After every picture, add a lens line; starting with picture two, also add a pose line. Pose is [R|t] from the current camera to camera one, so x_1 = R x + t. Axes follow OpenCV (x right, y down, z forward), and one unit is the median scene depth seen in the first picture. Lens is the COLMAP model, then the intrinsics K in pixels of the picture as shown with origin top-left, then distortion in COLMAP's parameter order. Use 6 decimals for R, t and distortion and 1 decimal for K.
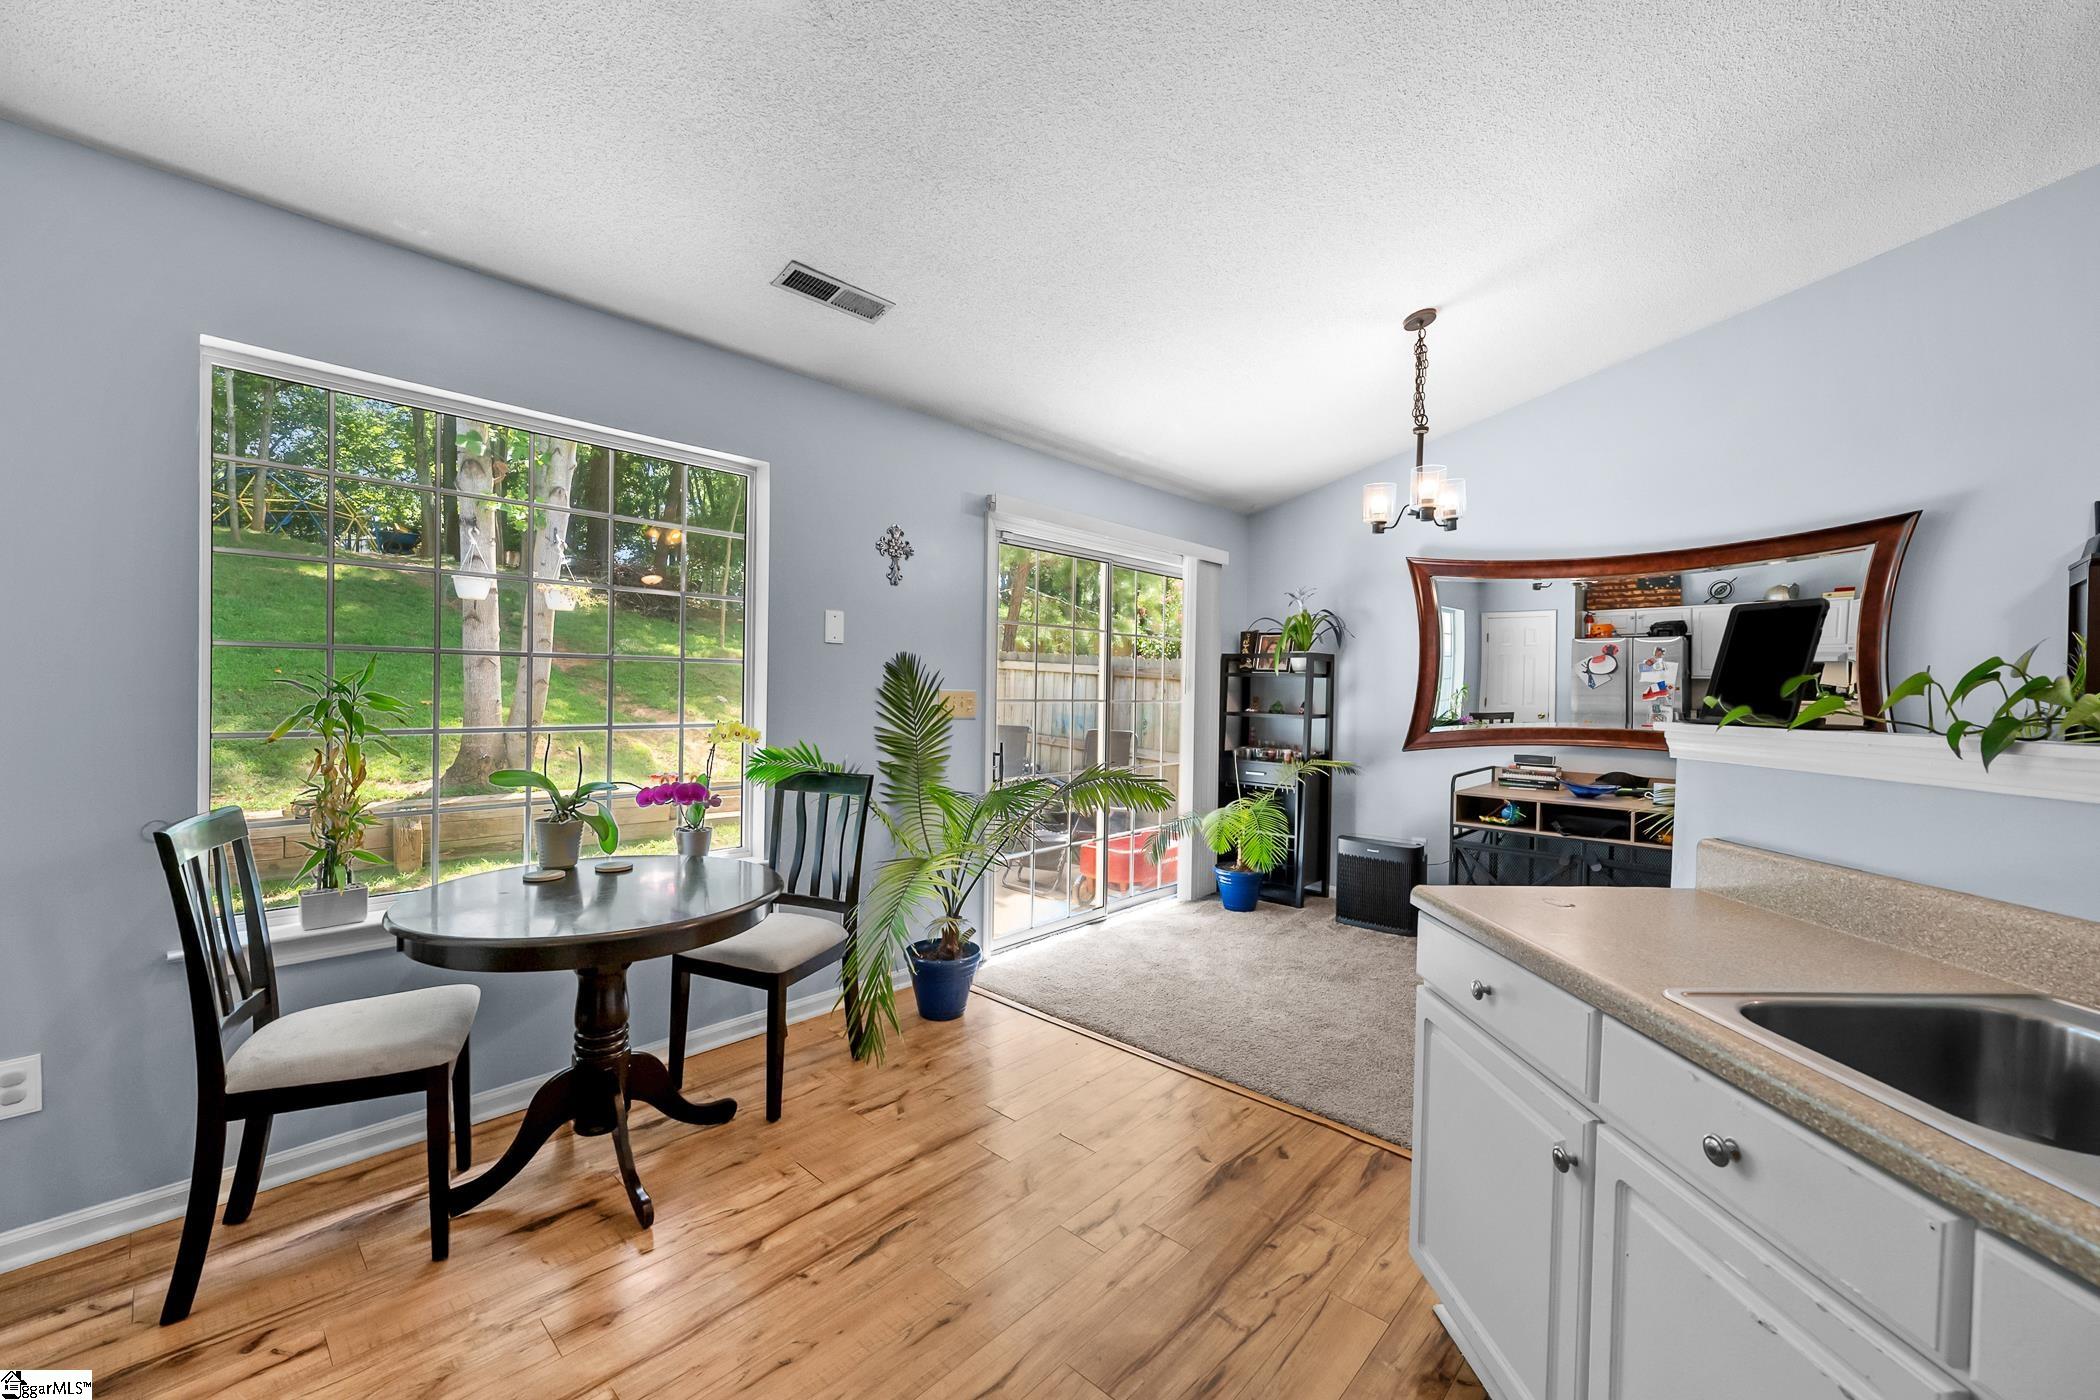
lens RADIAL K [[826.3, 0, 1041.3], [0, 826.3, 701.5], [0, 0, 1]] dist [-0.000547, 0.000146]
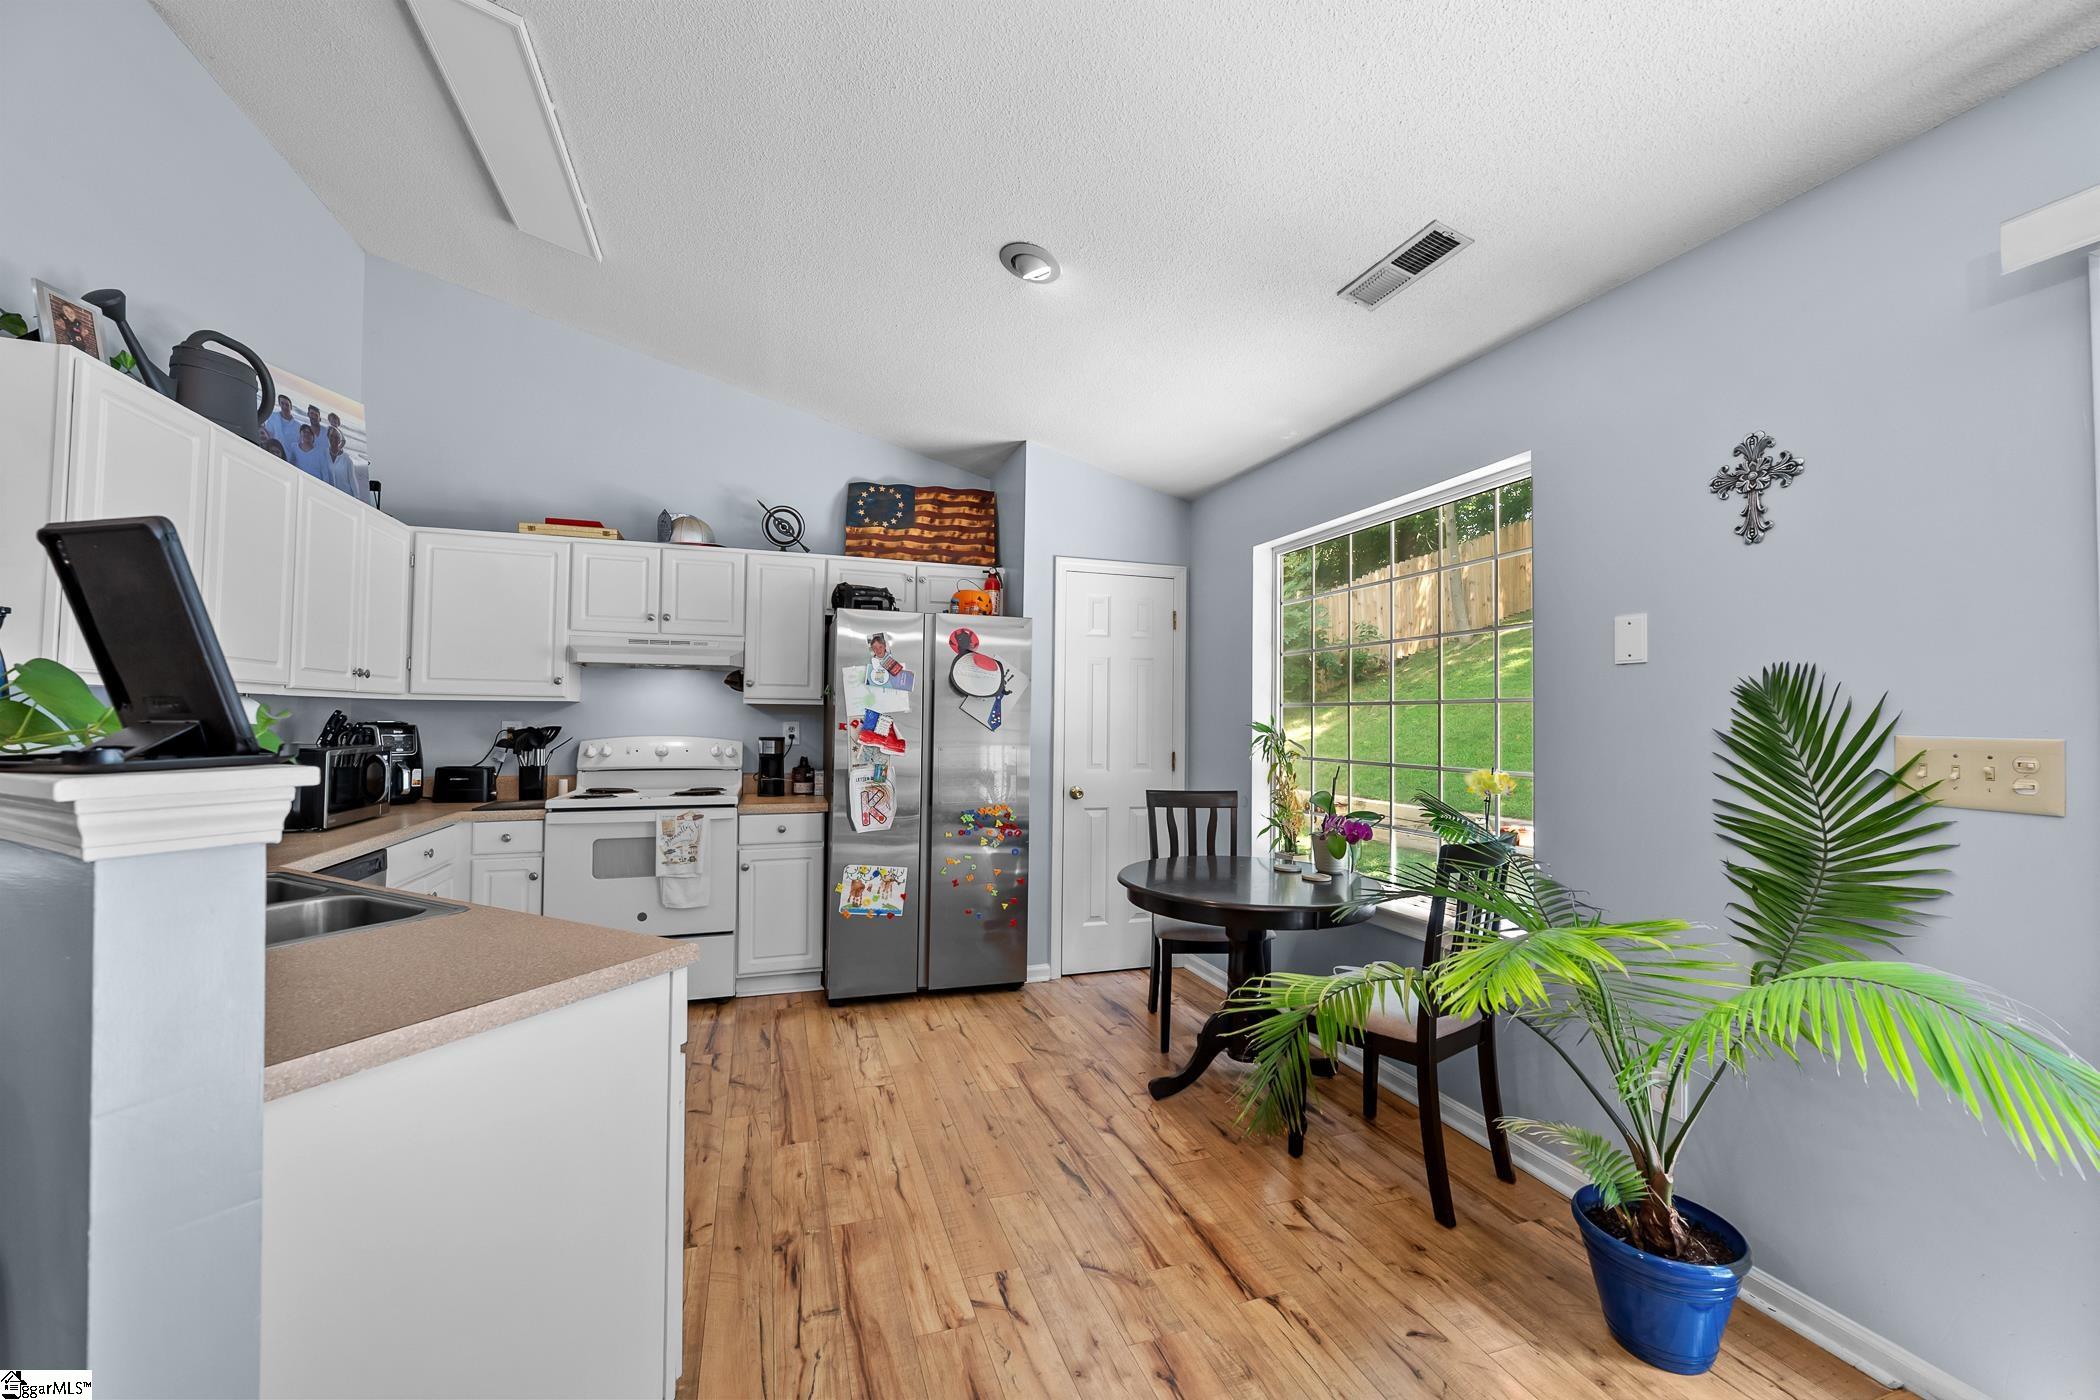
lens RADIAL K [[828.1, 0, 1050.0], [0, 828.1, 700.0], [0, 0, 1]] dist [-0.001348, -0.000118]
pose [[-0.467137, -0.045983, -0.882989, 0.711748], [-0.034251, 0.998838, -0.033896, -0.003588], [0.883521, 0.014409, -0.468169, 1.167406]]
